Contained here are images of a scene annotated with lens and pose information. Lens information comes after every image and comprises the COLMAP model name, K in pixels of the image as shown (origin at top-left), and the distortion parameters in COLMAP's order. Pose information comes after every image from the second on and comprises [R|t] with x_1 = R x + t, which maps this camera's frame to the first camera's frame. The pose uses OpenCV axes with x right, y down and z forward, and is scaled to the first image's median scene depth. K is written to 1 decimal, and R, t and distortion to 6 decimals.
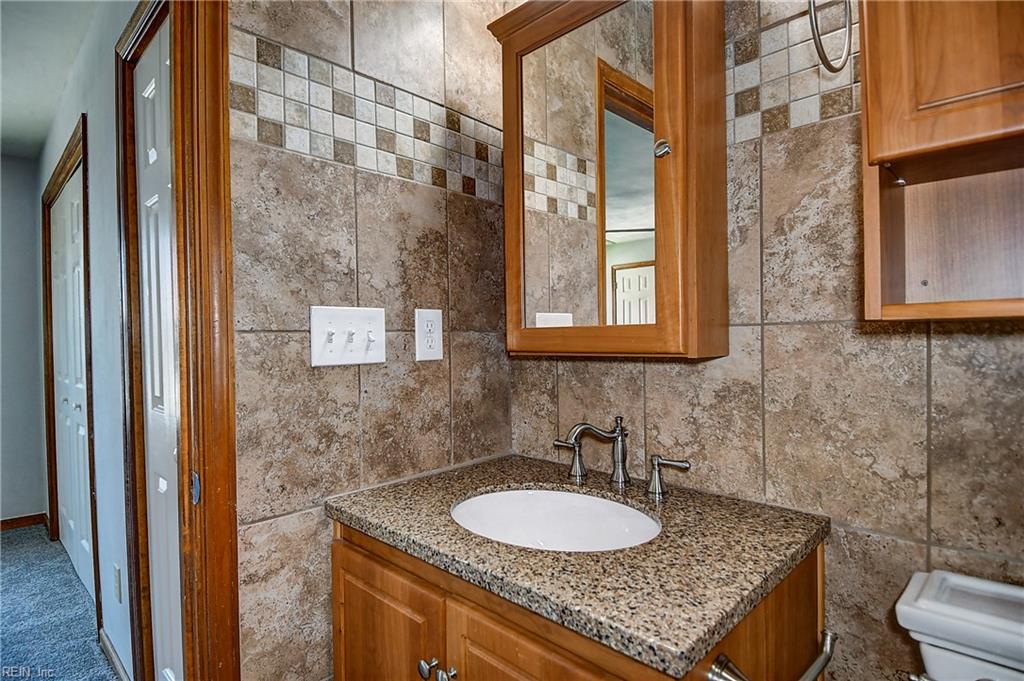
lens RADIAL K [[534.4, 0, 514.3], [0, 534.4, 338.9], [0, 0, 1]] dist [0.036828, -0.042609]
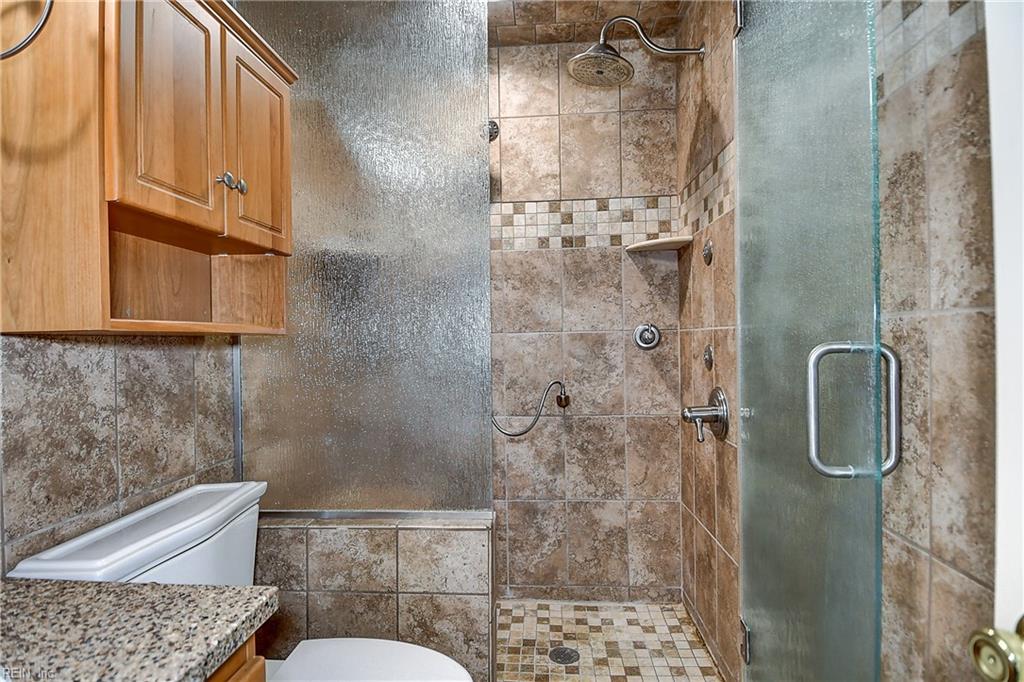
lens RADIAL K [[534.4, 0, 514.3], [0, 534.4, 339.4], [0, 0, 1]] dist [0.036828, -0.042609]
pose [[-0.645275, 0.025511, 0.763524, -0.729427], [0.028072, 0.999559, -0.009673, 0.019806], [-0.763434, 0.015192, -0.645707, 0.974829]]
